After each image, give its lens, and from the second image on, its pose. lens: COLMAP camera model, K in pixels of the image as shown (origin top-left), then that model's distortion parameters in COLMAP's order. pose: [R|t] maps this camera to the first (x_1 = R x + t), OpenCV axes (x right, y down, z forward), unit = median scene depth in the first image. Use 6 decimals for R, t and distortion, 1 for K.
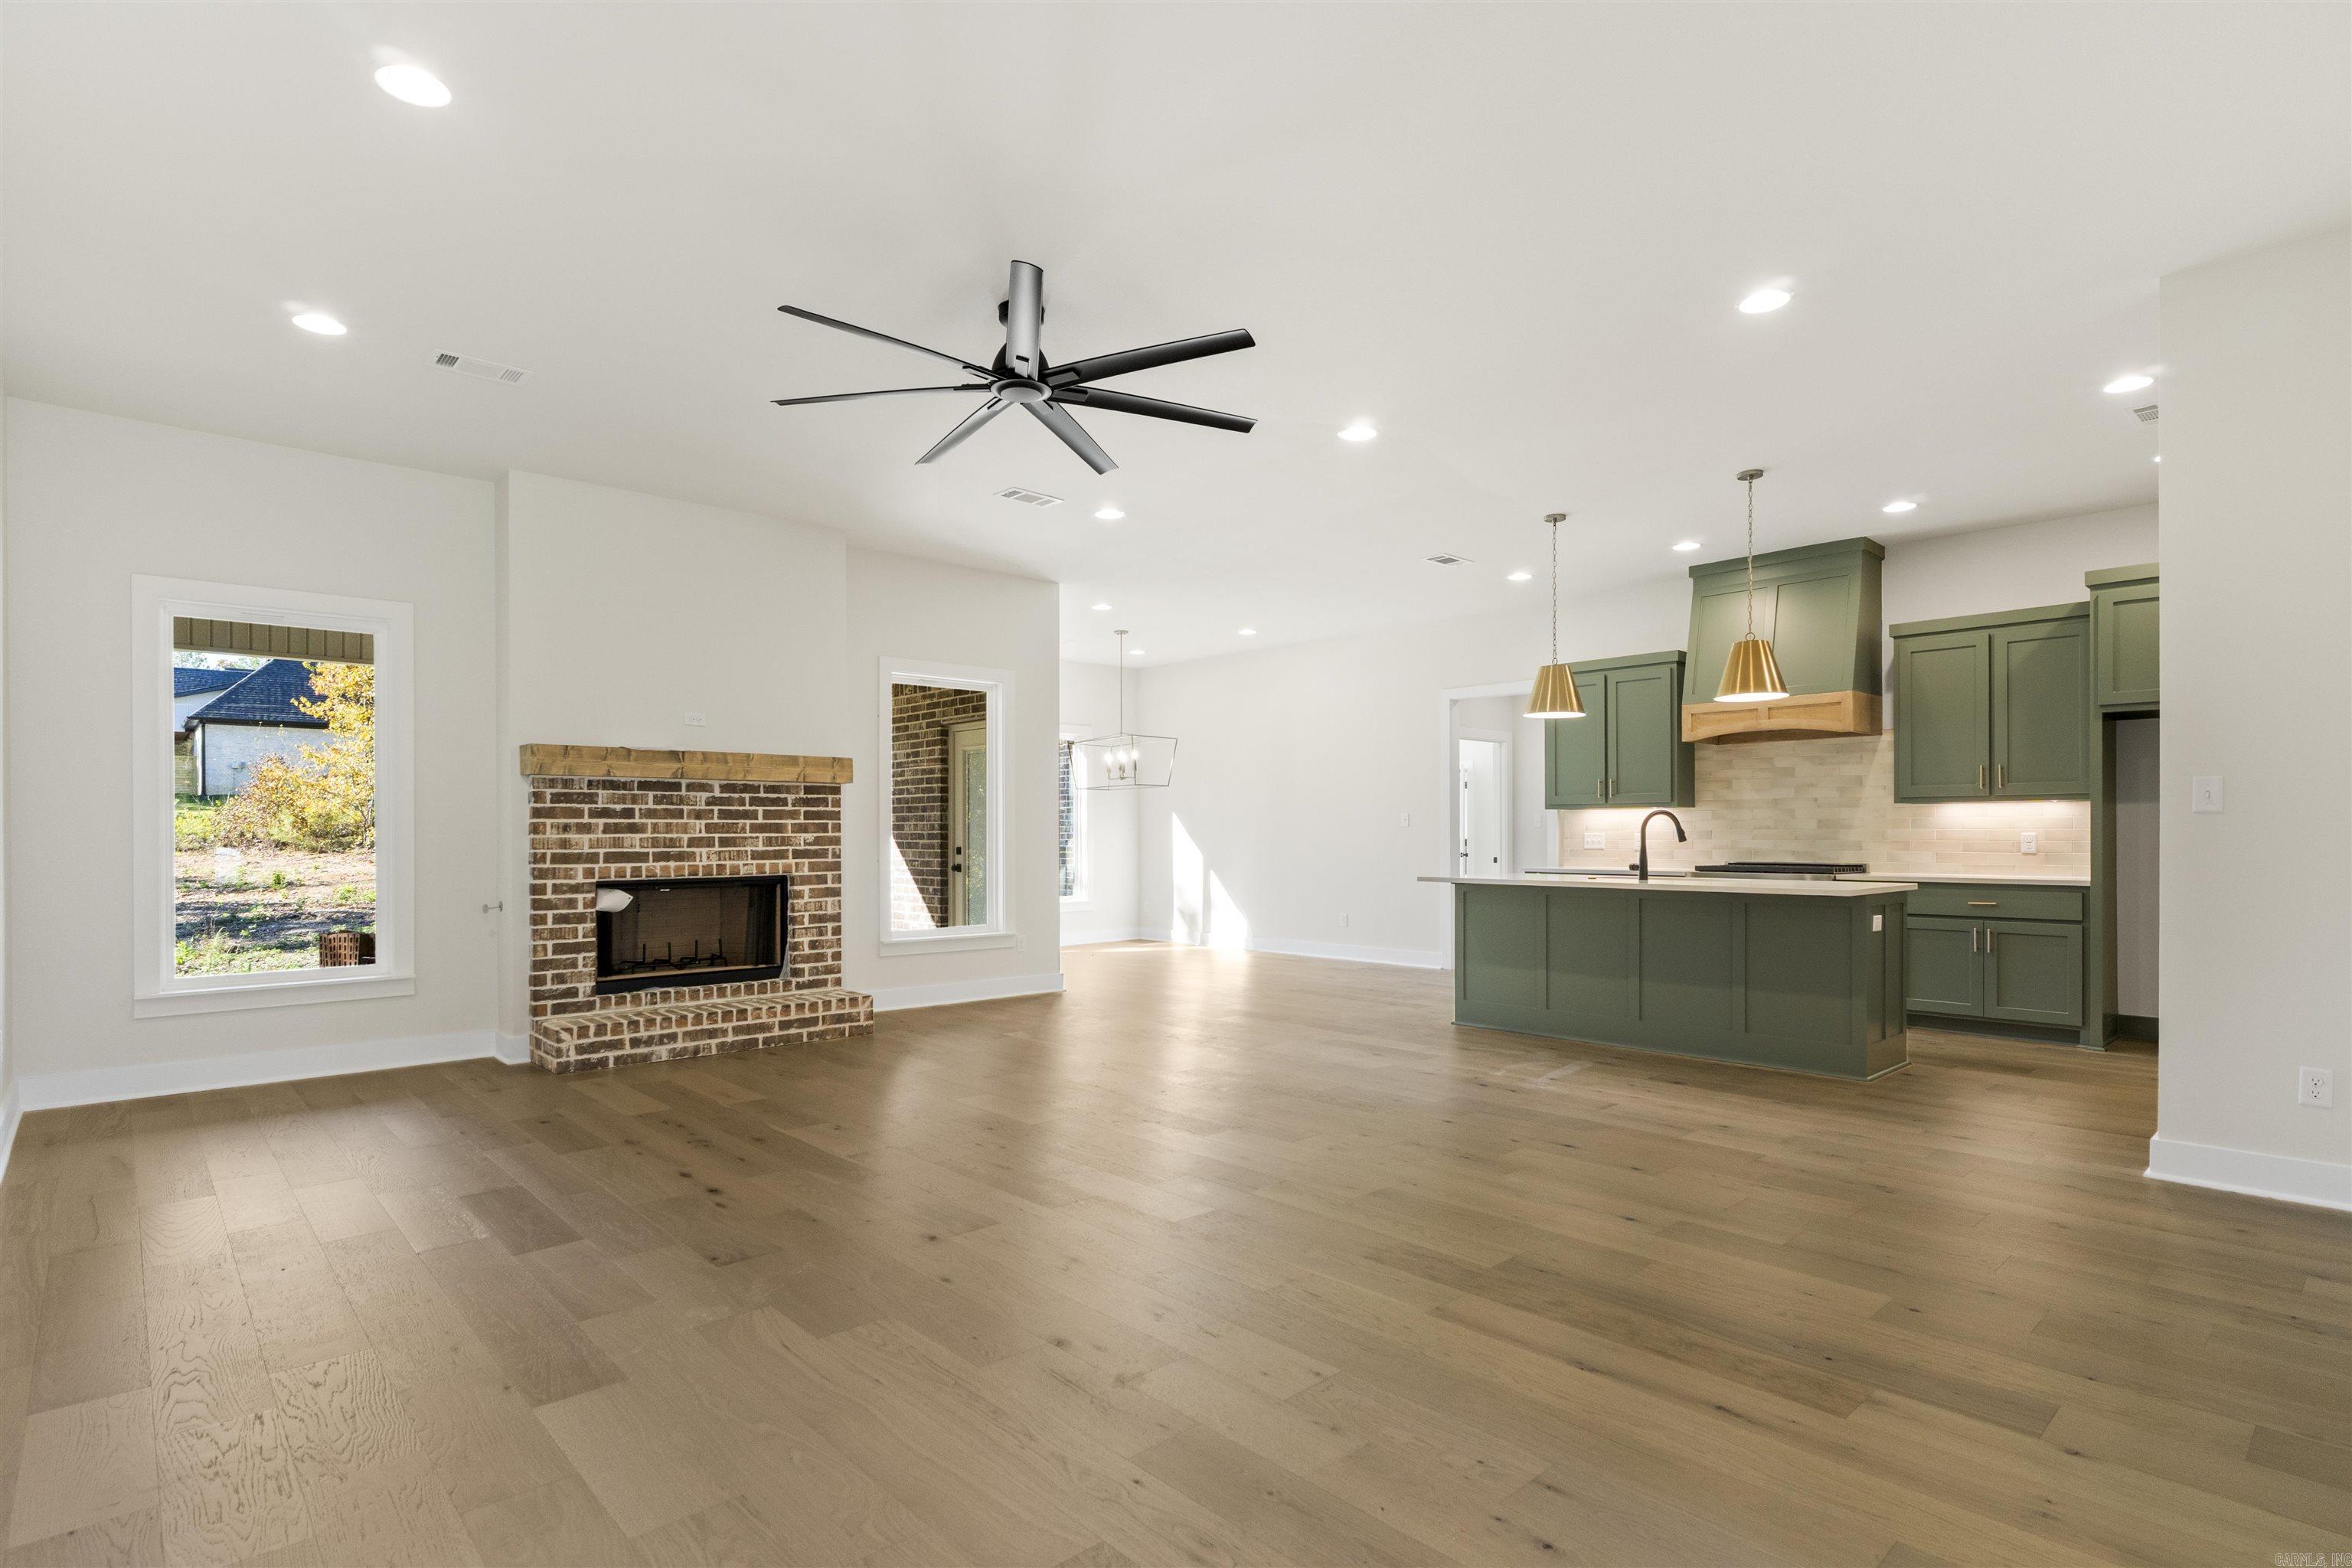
lens RADIAL K [[1164.0, 0, 1172.9], [0, 1164.0, 831.4], [0, 0, 1]] dist [-0.018908, 0.000717]
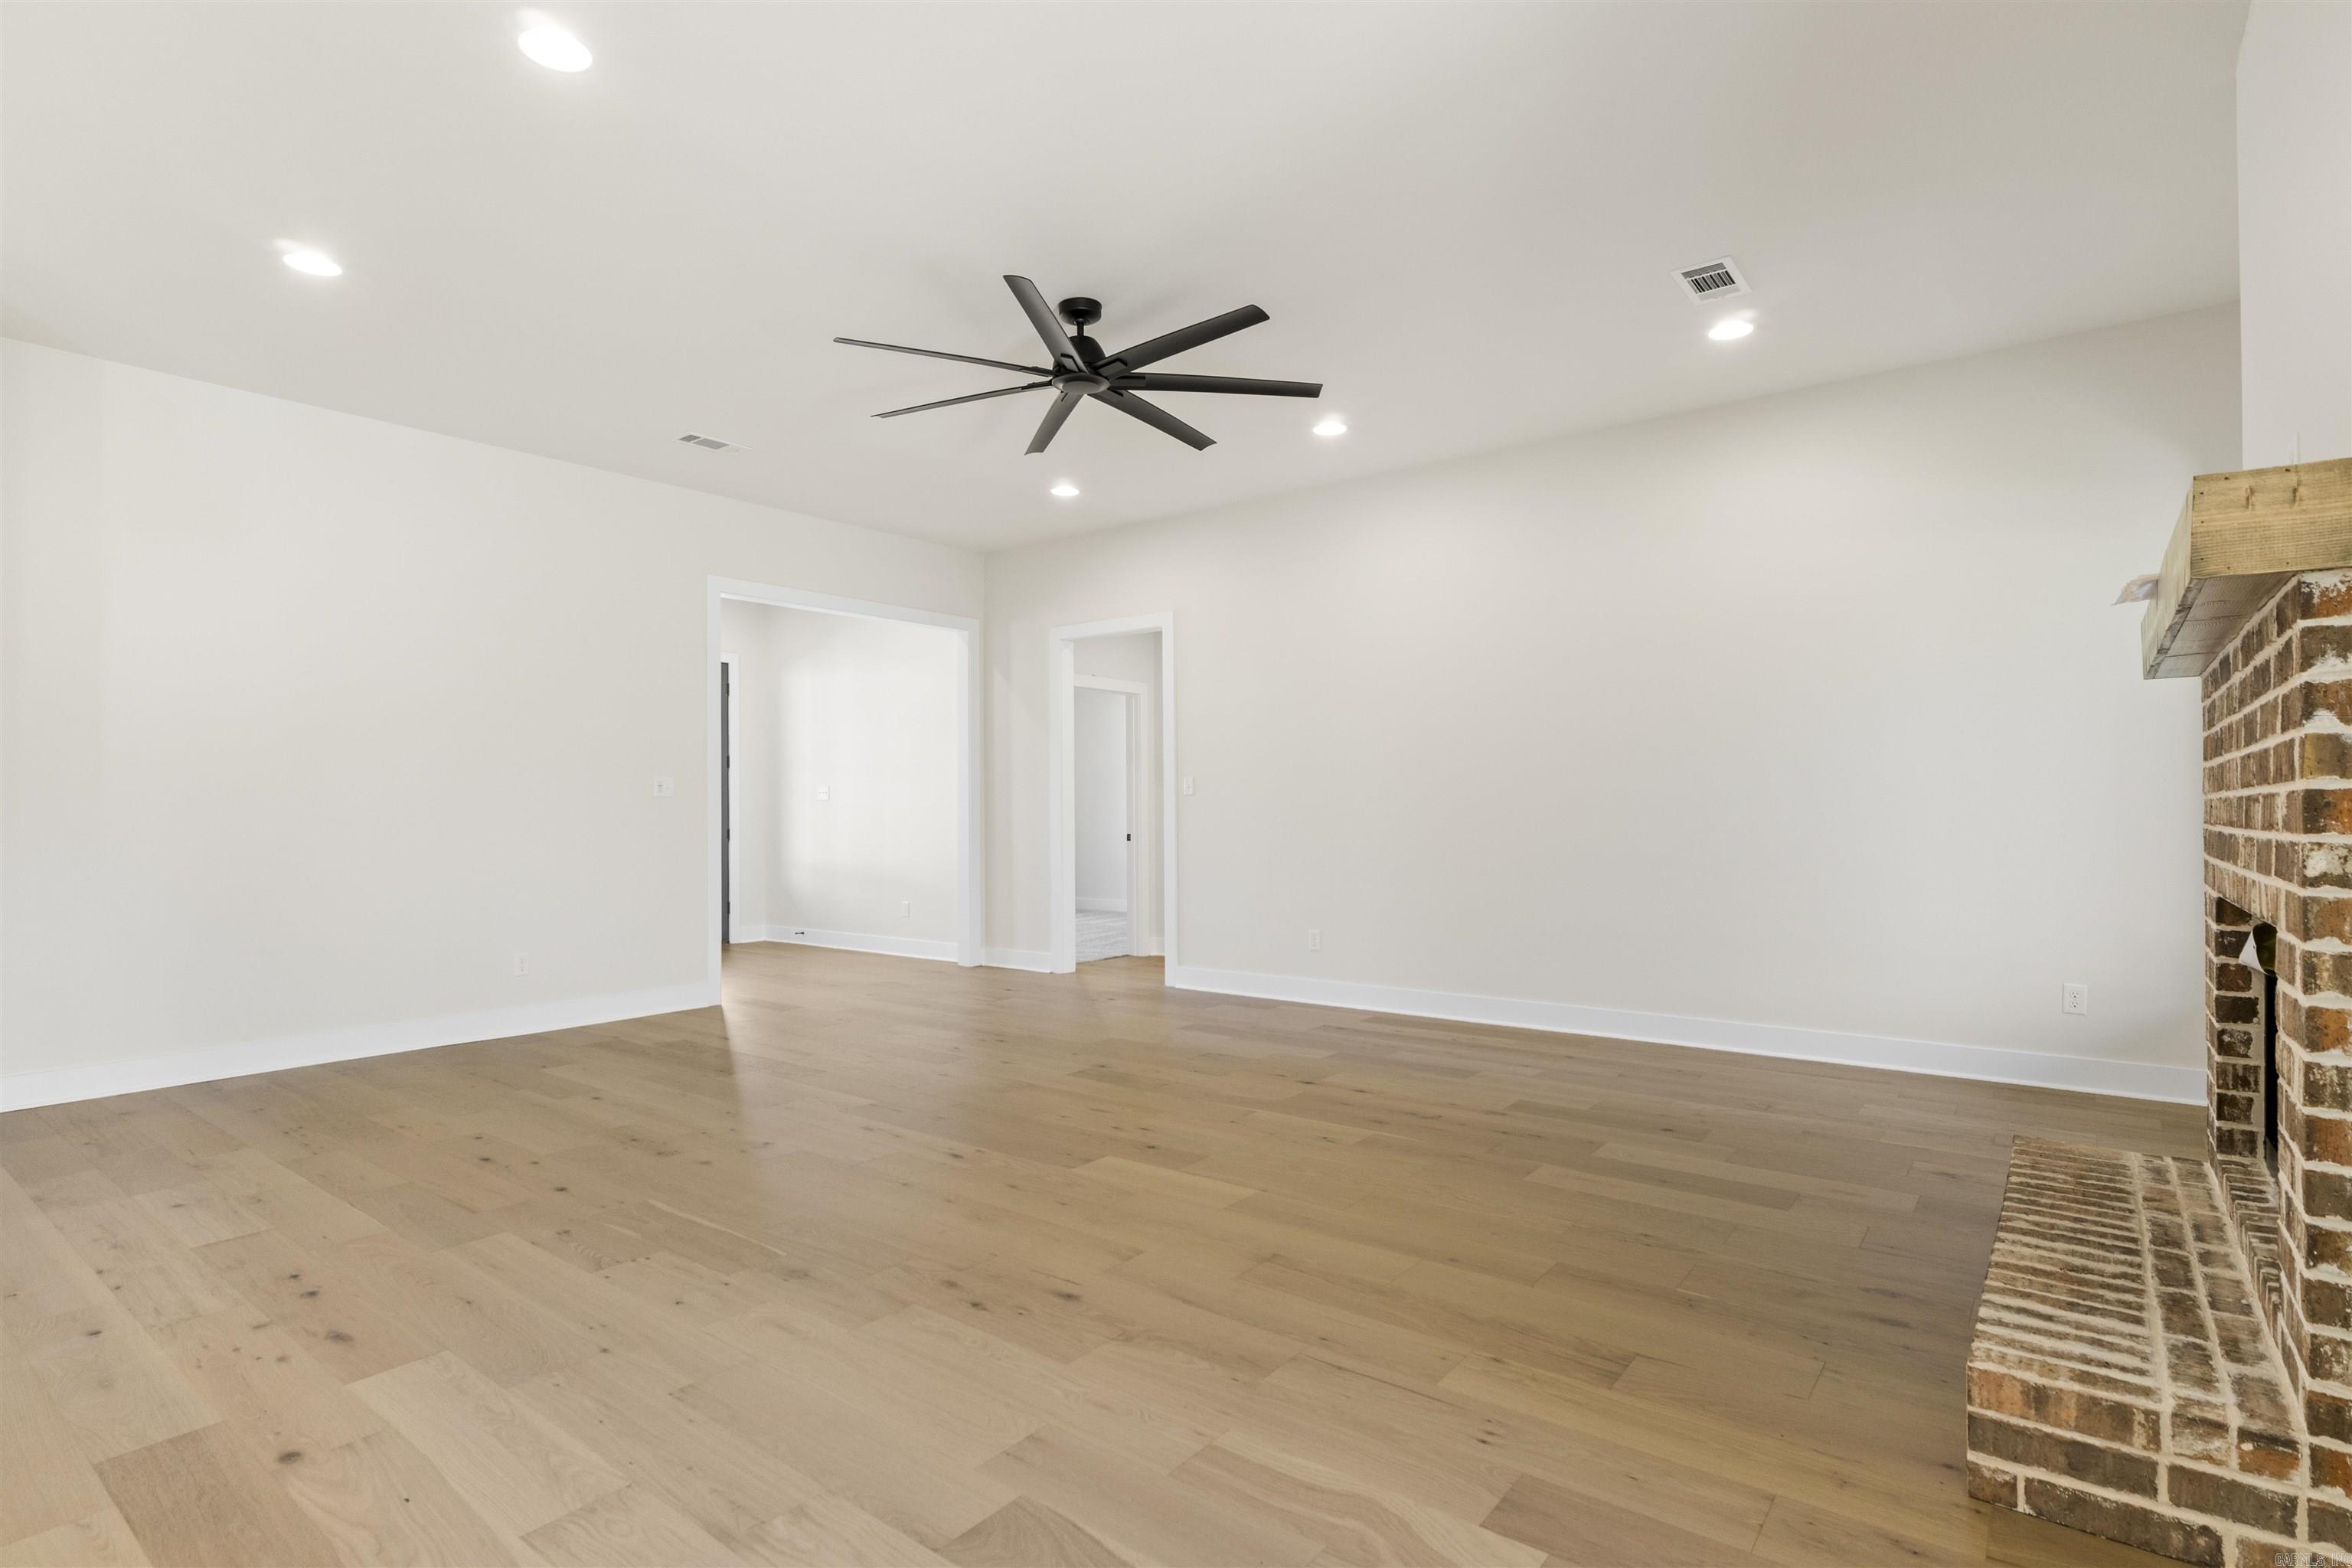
lens RADIAL K [[1178.5, 0, 1176.0], [0, 1178.5, 784.0], [0, 0, 1]] dist [-0.004737, -0.000628]
pose [[-0.987565, 0.007742, -0.157023, -0.028474], [0.011026, 0.999738, -0.020051, 0.002245], [0.156827, -0.021533, -0.987391, 1.337108]]
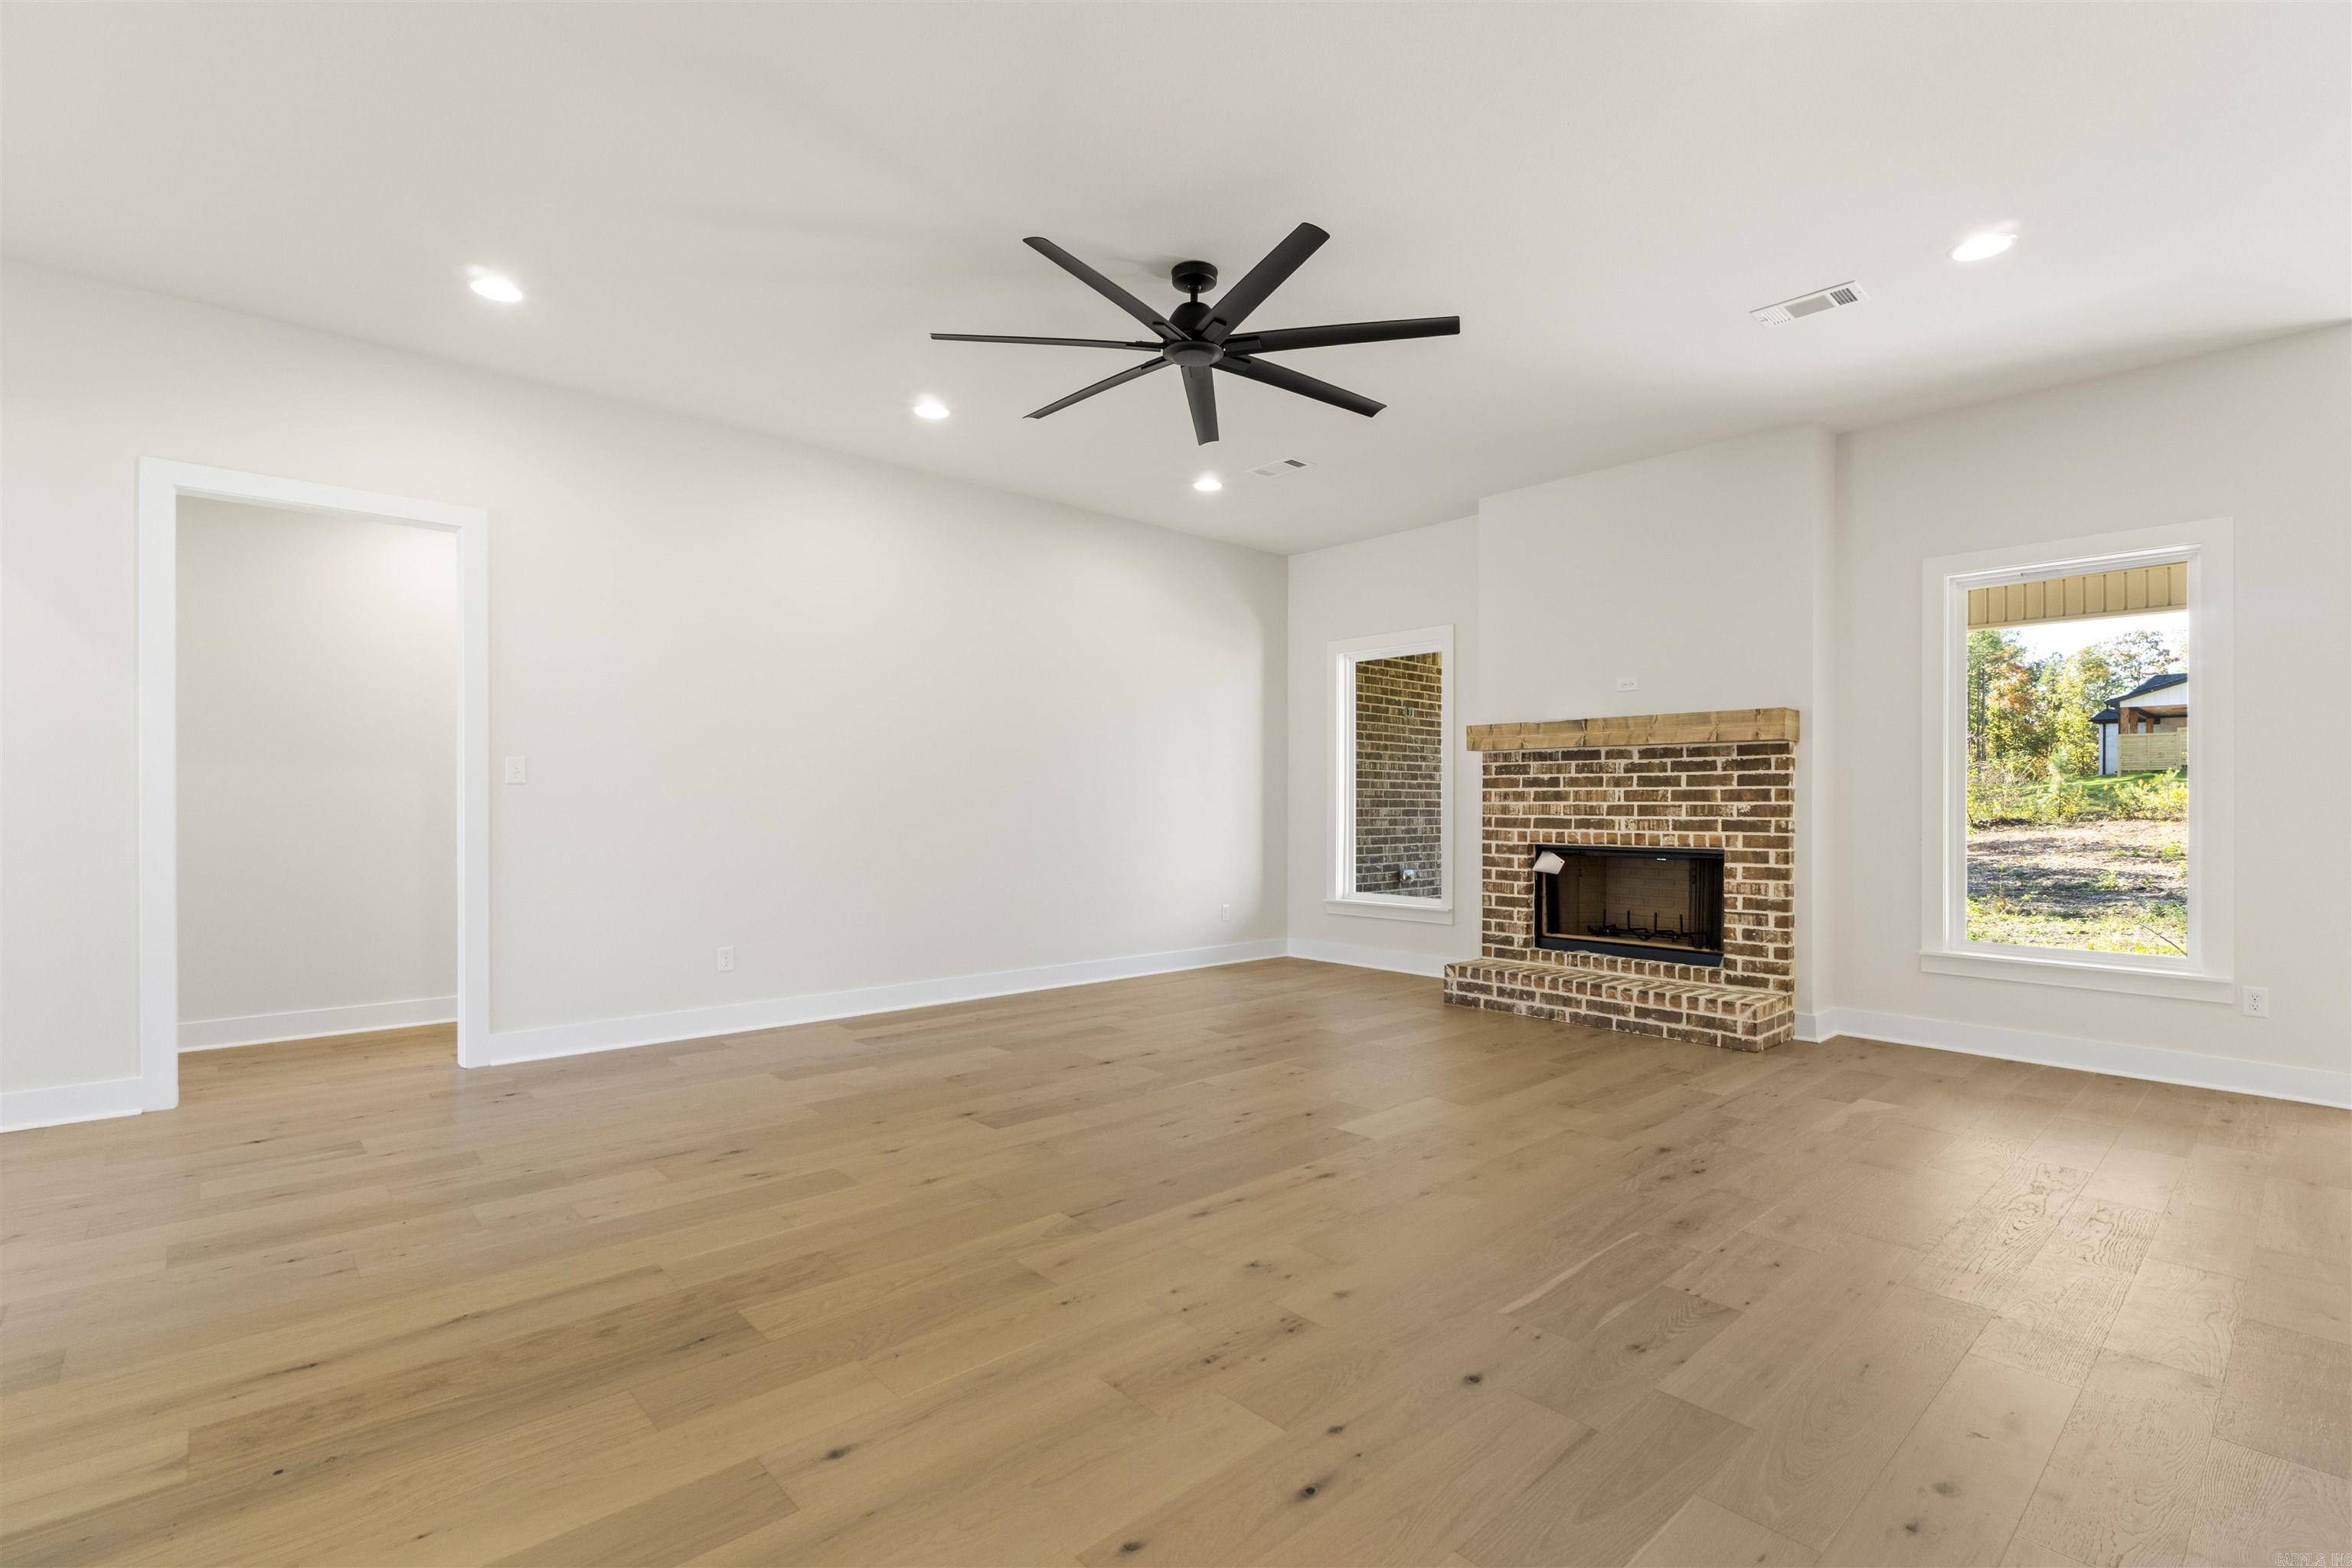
lens RADIAL K [[1081.6, 0, 1176.0], [0, 1081.6, 784.0], [0, 0, 1]] dist [-0.009657, -0.000681]
pose [[-0.007799, -0.014242, -0.999868, 0.513909], [-0.002494, 0.999896, -0.014223, 0.001089], [0.999966, 0.002383, -0.007833, 0.640934]]
